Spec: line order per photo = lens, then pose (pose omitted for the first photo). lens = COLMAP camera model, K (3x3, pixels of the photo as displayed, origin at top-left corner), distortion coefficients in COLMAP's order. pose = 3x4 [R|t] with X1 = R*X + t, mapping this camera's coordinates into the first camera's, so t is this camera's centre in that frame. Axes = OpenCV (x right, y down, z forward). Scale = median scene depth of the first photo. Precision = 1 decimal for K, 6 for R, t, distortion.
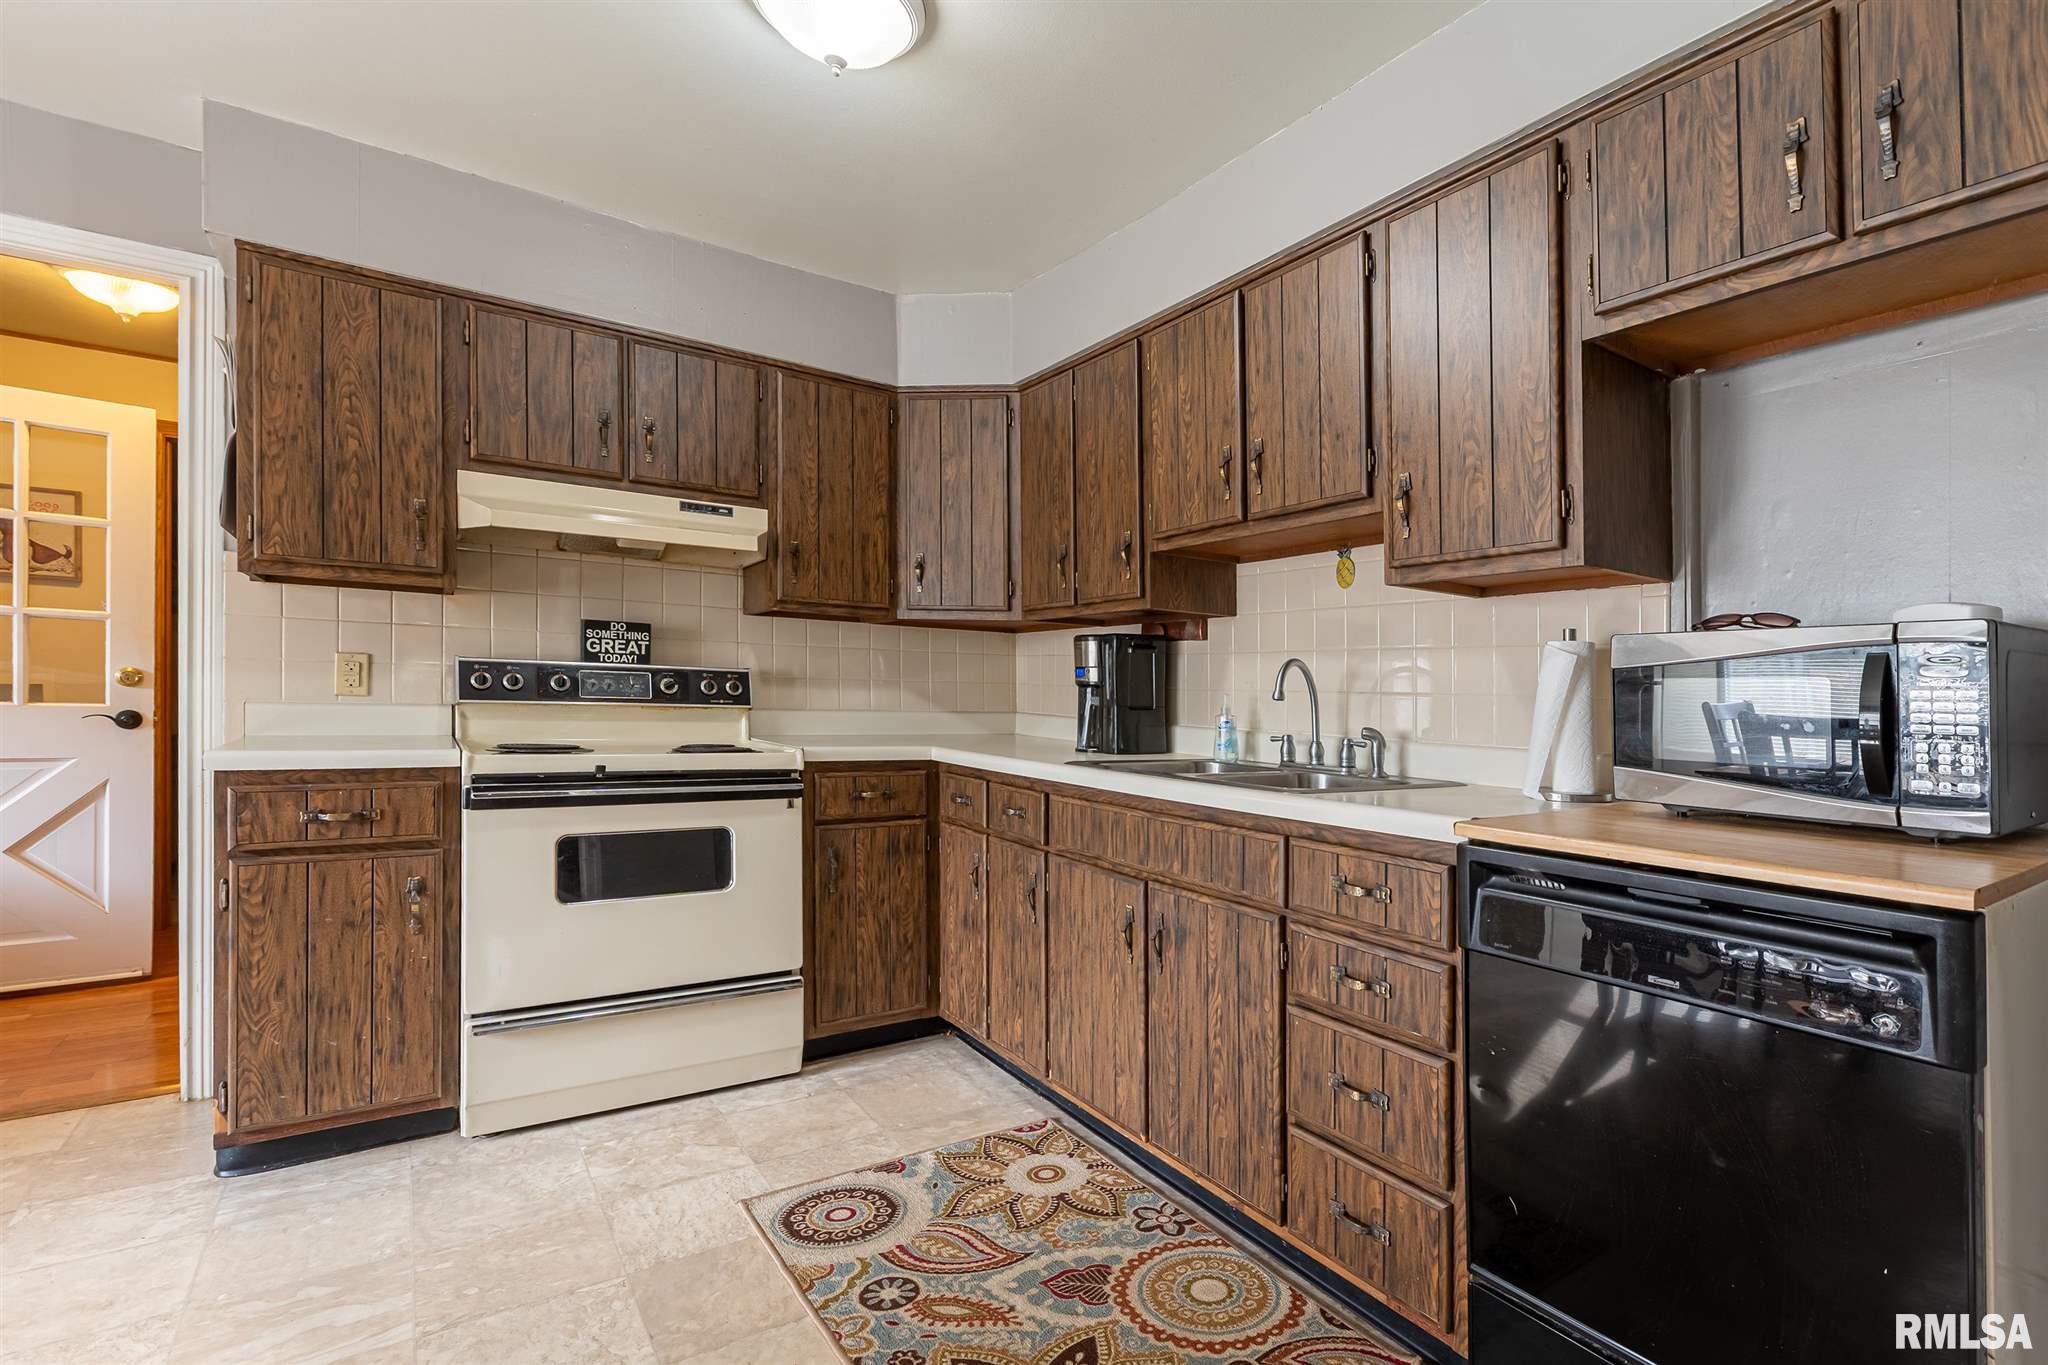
lens RADIAL K [[930.1, 0, 1026.4], [0, 930.1, 690.6], [0, 0, 1]] dist [-0.002446, -0.000497]
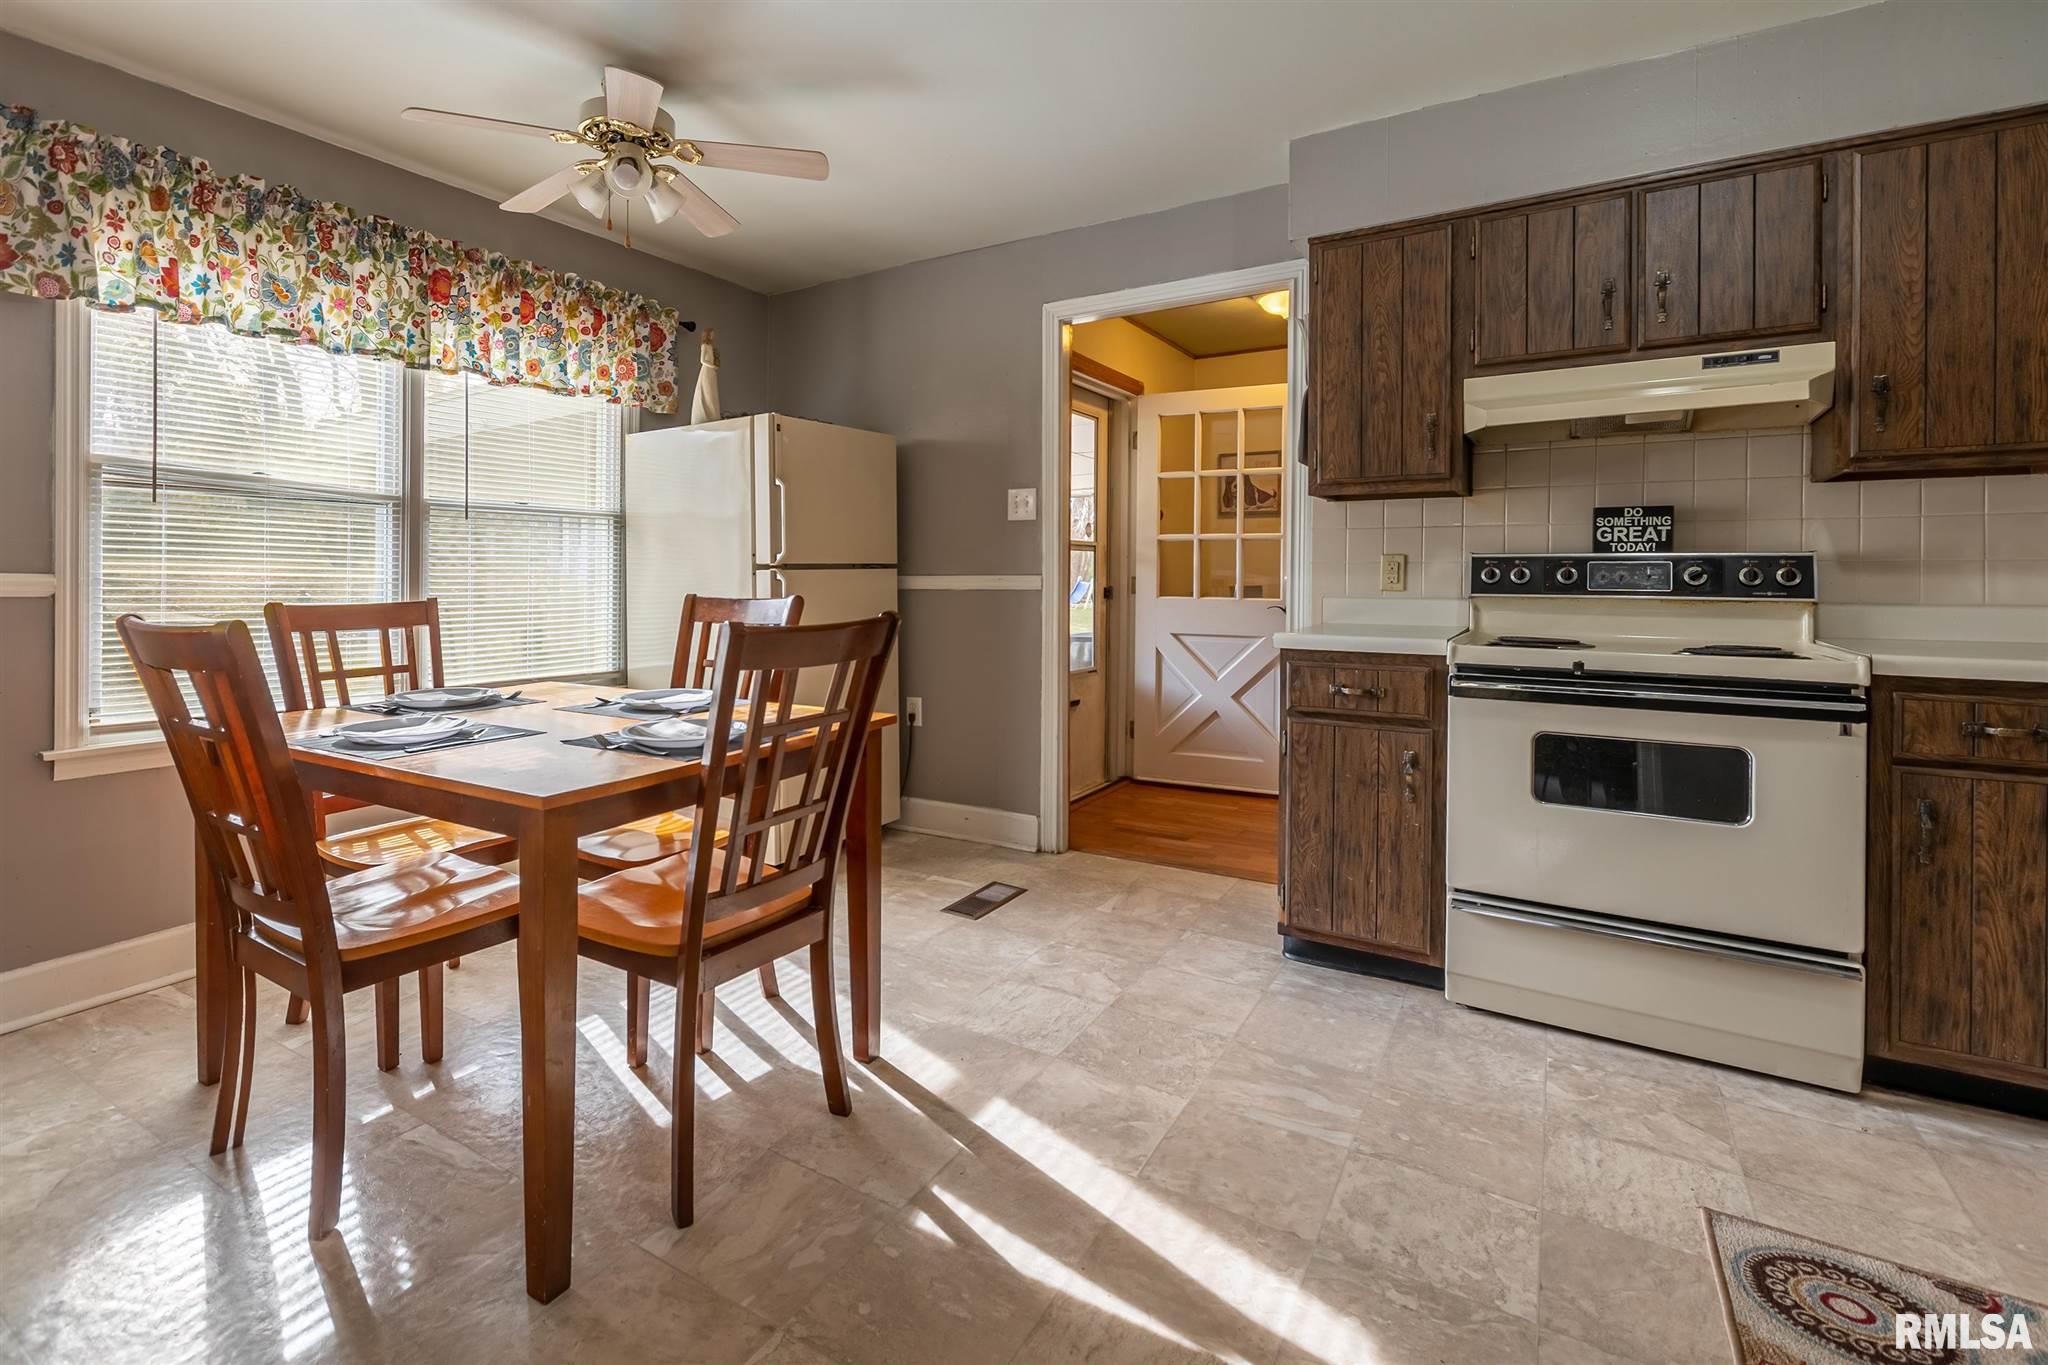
lens RADIAL K [[900.2, 0, 1044.1], [0, 900.2, 595.3], [0, 0, 1]] dist [0.002329, -0.001296]
pose [[0.452171, -0.005482, -0.891914, 0.099941], [0.013742, 0.999905, 0.000822, 0.004426], [0.891825, -0.012628, 0.452204, 0.100390]]
